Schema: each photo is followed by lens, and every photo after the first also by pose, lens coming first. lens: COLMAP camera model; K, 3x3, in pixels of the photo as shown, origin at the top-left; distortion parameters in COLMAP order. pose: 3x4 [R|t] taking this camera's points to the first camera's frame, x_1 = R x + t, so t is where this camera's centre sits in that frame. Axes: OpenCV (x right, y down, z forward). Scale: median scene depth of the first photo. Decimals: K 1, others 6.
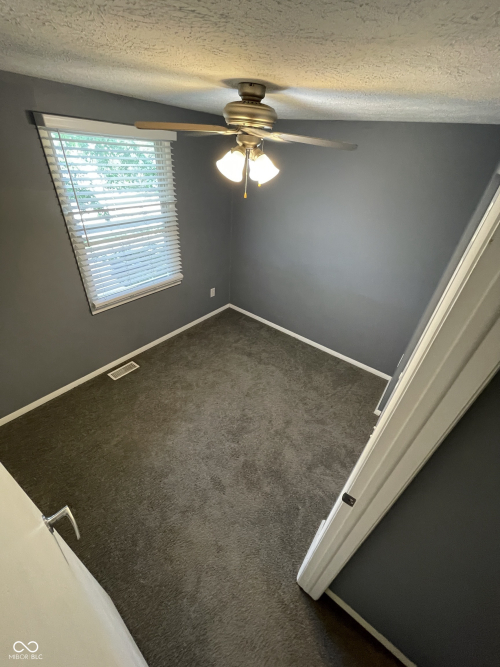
lens RADIAL K [[269.8, 0, 252.6], [0, 269.8, 331.9], [0, 0, 1]] dist [-0.000302, -0.000354]
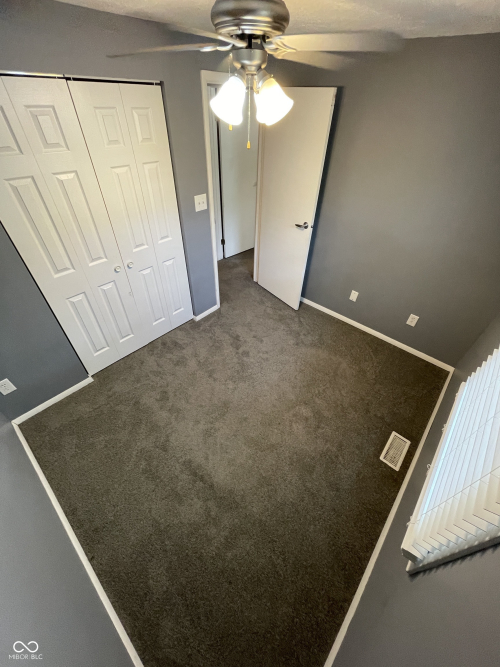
lens RADIAL K [[269.8, 0, 252.6], [0, 269.8, 331.9], [0, 0, 1]] dist [-0.000302, -0.000354]
pose [[-0.991146, -0.132246, -0.011896, -0.066683], [-0.043555, 0.239178, 0.969998, -0.781339], [-0.125433, 0.961928, -0.242820, 1.185236]]
